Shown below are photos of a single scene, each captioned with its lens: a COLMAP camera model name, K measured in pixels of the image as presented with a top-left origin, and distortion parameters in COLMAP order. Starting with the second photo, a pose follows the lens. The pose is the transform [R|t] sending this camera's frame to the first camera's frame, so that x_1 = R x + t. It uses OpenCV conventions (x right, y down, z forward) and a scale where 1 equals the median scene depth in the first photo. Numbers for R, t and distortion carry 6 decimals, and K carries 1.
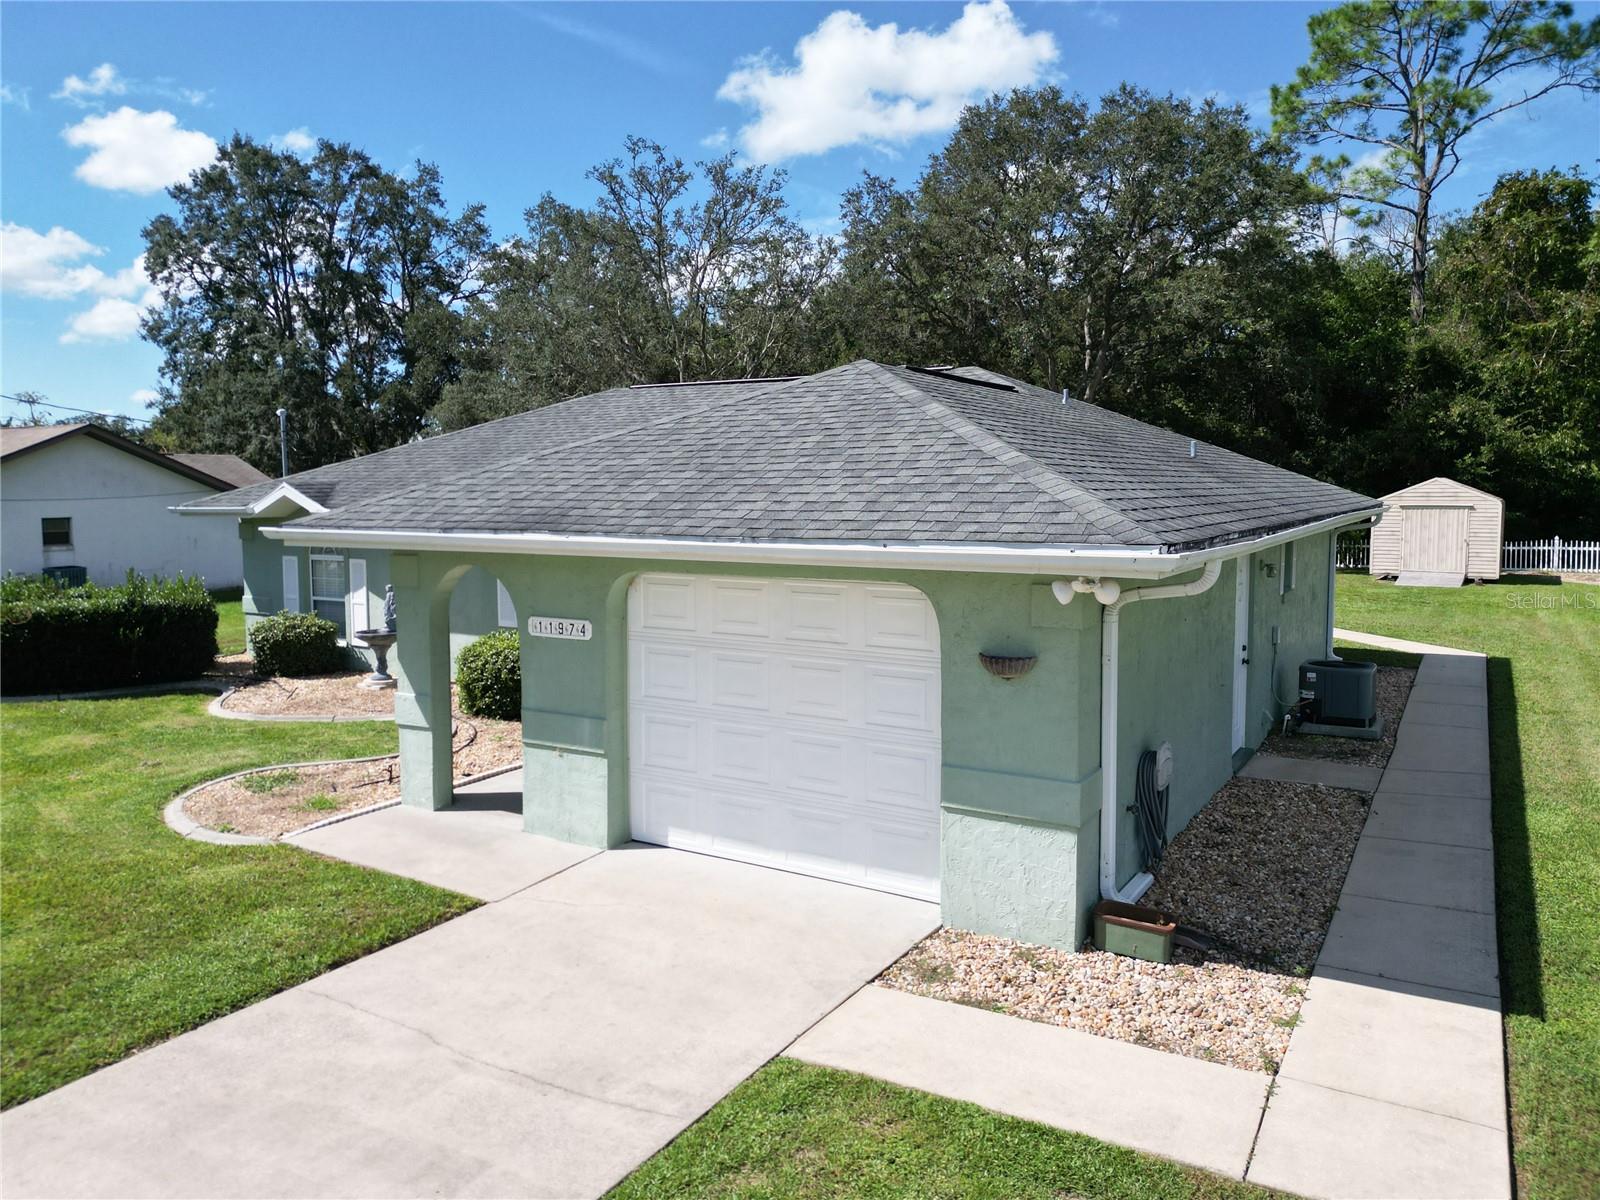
lens RADIAL K [[1163.0, 0, 800.0], [0, 1163.0, 600.0], [0, 0, 1]] dist [0.029569, -0.089741]
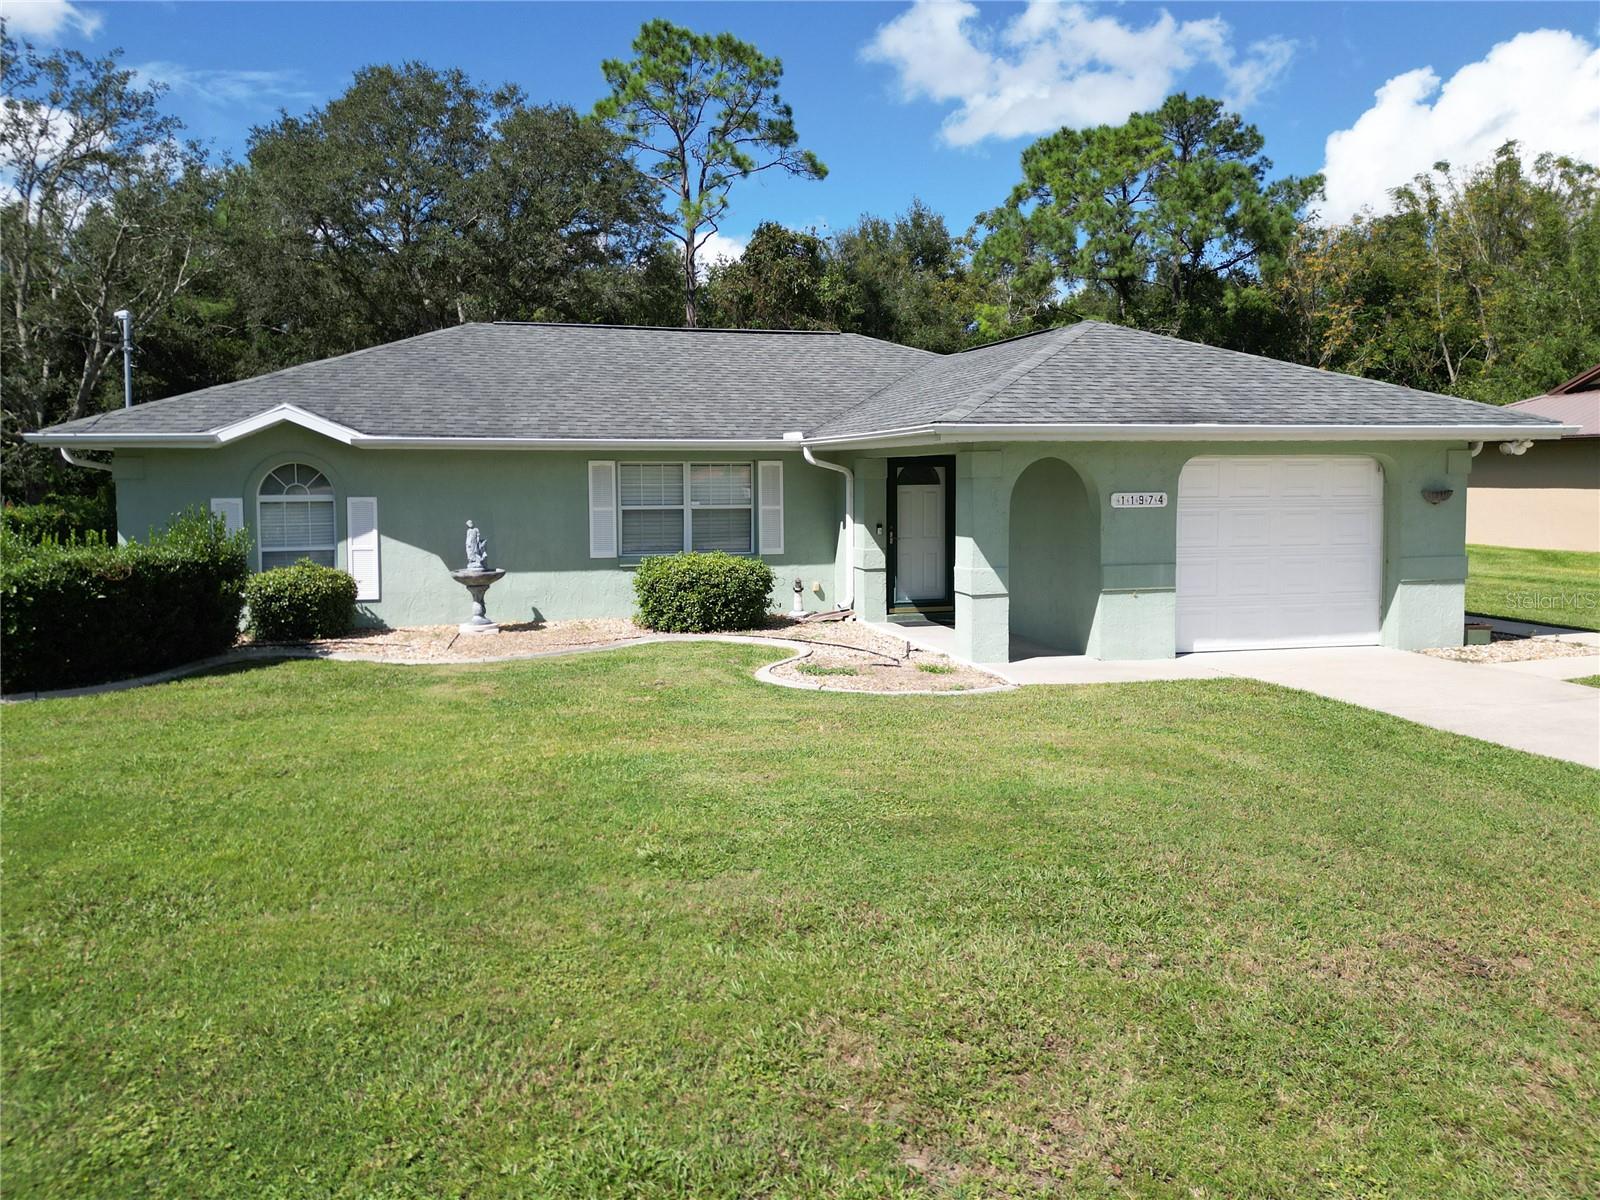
lens RADIAL K [[1142.5, 0, 748.6], [0, 1142.5, 570.2], [0, 0, 1]] dist [0.068784, 0.001842]
pose [[0.716375, -0.058320, 0.695274, -1.476350], [0.073365, 0.997273, 0.008060, 0.061959], [-0.693847, 0.045235, 0.718700, 0.363702]]
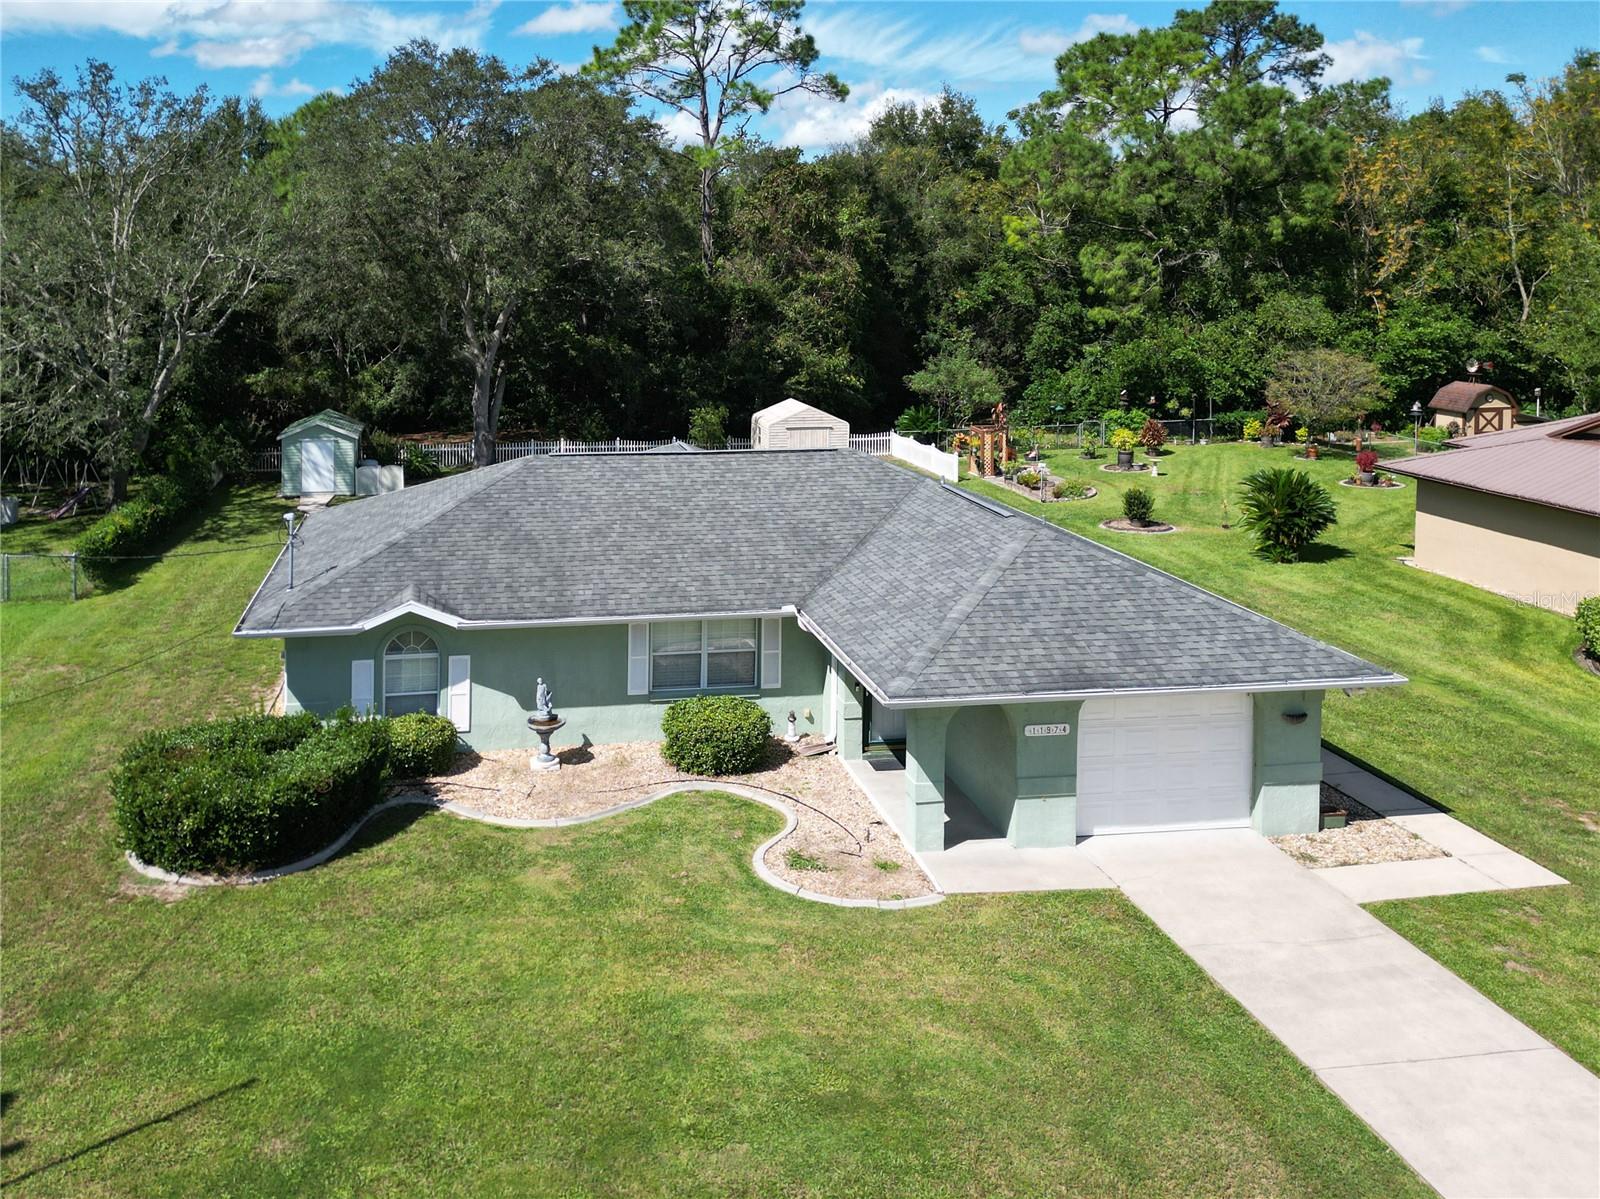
lens RADIAL K [[1283.6, 0, 628.0], [0, 1283.6, 387.8], [0, 0, 1]] dist [0.041069, -0.009855]
pose [[0.786201, -0.047854, 0.616116, -1.930535], [0.051894, 0.998588, 0.011341, -0.562067], [-0.615789, 0.023056, 0.787574, -0.180567]]
